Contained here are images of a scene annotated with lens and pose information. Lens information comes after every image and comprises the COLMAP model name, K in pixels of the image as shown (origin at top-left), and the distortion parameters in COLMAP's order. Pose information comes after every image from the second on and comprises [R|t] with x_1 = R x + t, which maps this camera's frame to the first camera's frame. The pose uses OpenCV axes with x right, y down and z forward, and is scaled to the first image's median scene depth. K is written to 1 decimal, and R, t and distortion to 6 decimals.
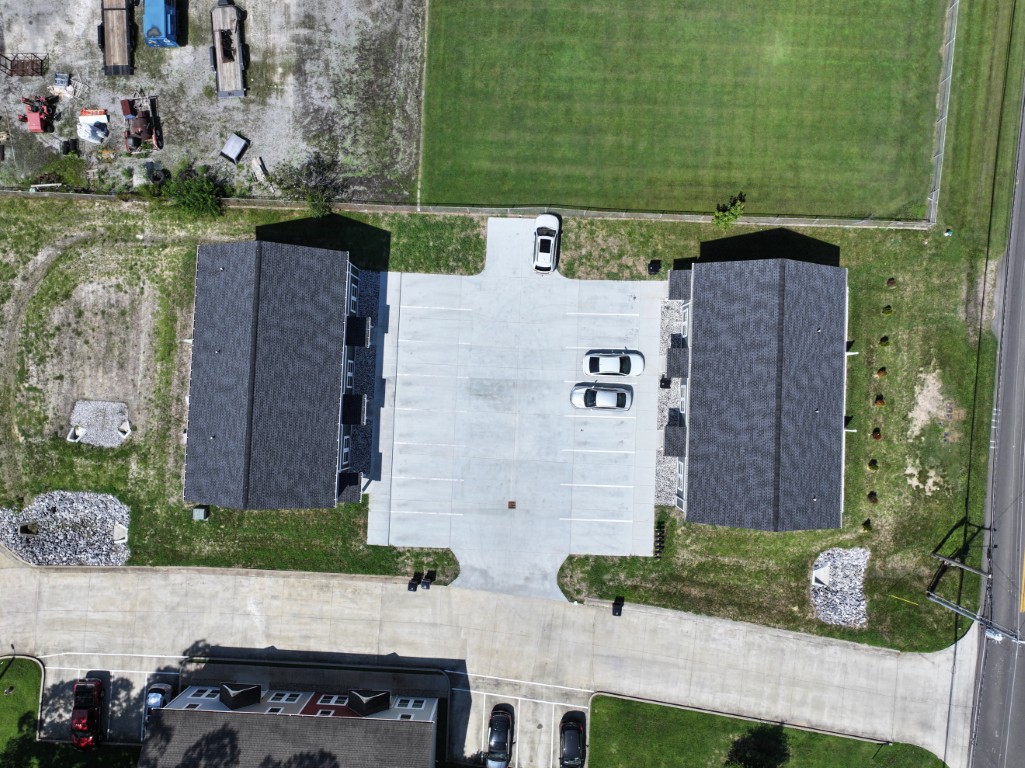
lens RADIAL K [[727.0, 0, 512.5], [0, 727.0, 384.0], [0, 0, 1]] dist [0.000019, 0.003054]
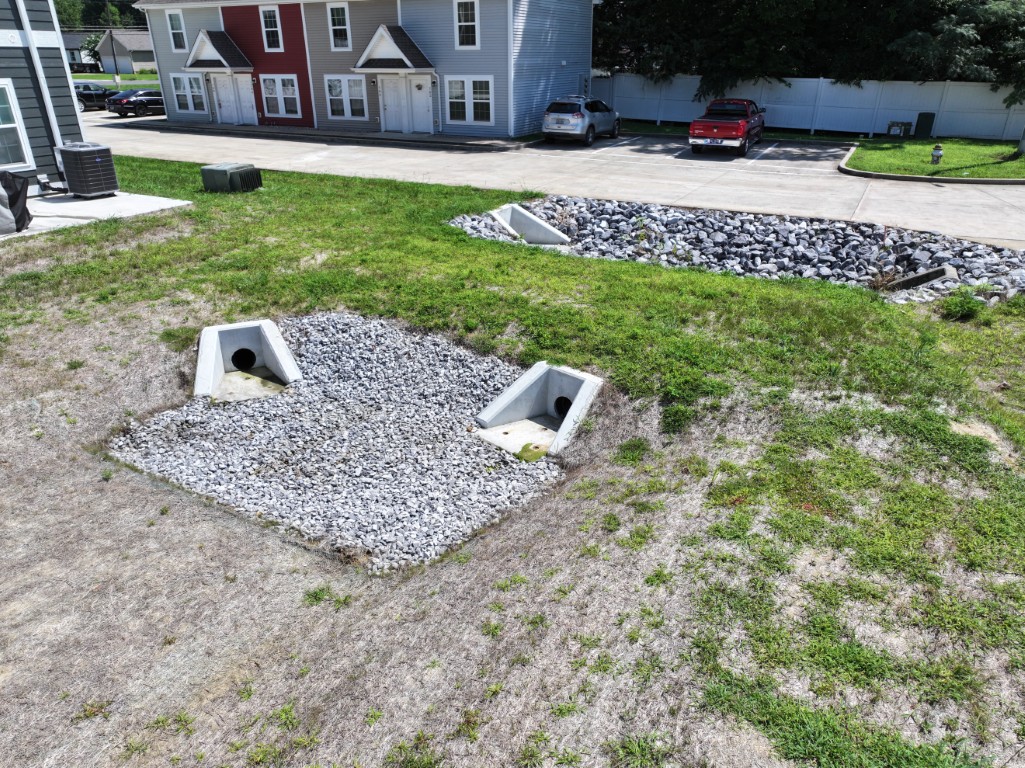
lens RADIAL K [[727.0, 0, 512.5], [0, 727.0, 384.0], [0, 0, 1]] dist [0.000019, 0.003054]
pose [[-0.897536, -0.143556, 0.416919, -0.654134], [0.440346, -0.340940, 0.830575, -0.046115], [0.022911, 0.929060, 0.369220, 0.947574]]
